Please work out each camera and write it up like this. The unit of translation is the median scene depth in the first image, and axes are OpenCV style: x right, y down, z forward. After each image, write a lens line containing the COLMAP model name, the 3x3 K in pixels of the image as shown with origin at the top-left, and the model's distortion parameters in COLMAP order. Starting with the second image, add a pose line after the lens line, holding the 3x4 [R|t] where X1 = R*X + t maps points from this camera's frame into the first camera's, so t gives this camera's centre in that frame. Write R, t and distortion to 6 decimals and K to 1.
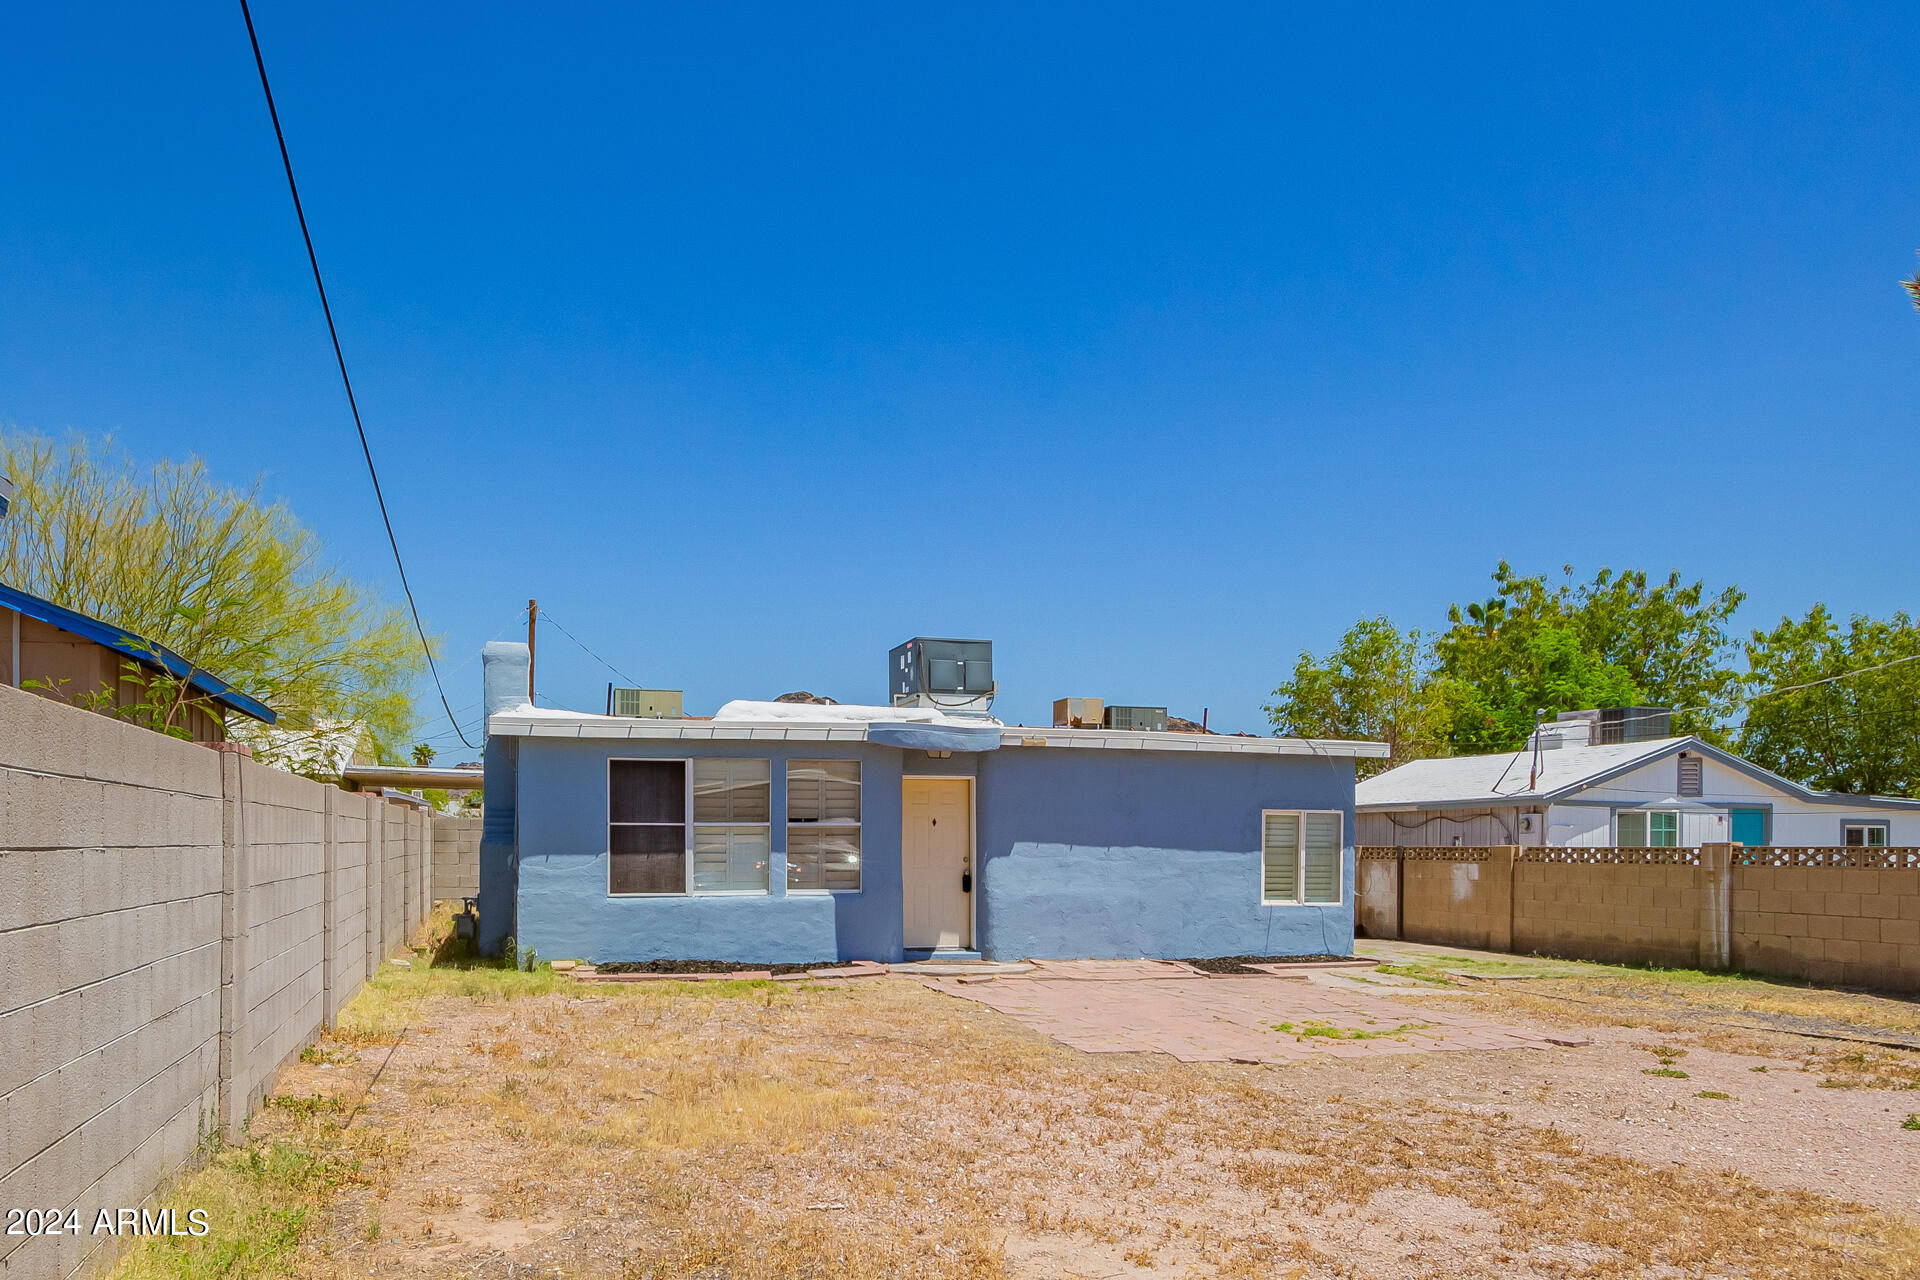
lens RADIAL K [[883.9, 0, 964.9], [0, 883.9, 683.2], [0, 0, 1]] dist [0.002698, -0.000441]
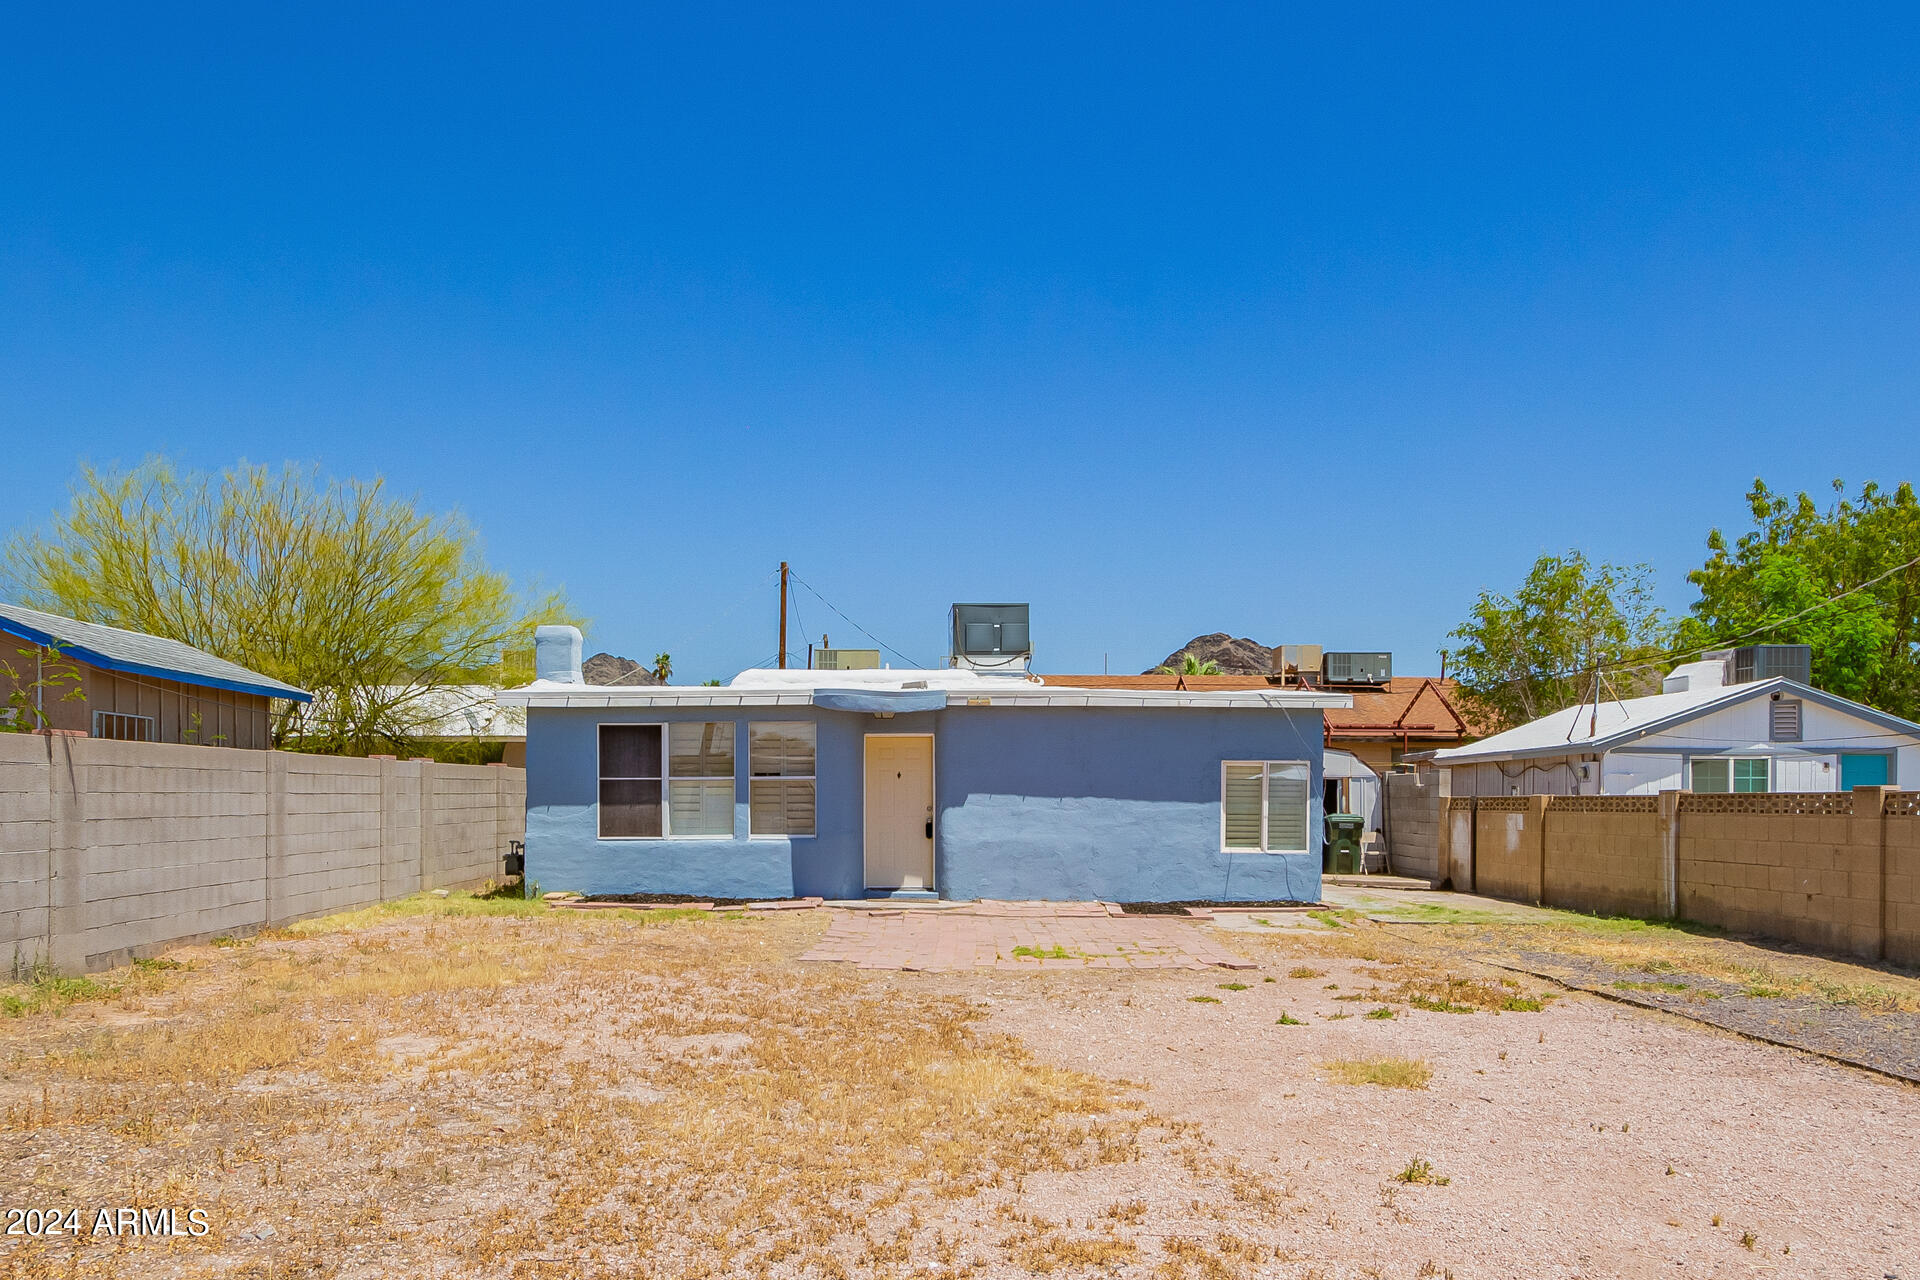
lens RADIAL K [[859.9, 0, 960.0], [0, 859.9, 640.0], [0, 0, 1]] dist [0.000032, -0.000101]
pose [[0.987191, -0.032246, -0.156253, 0.220100], [0.032130, 0.999478, -0.003264, -0.007651], [0.156277, -0.001799, 0.987712, -0.059629]]
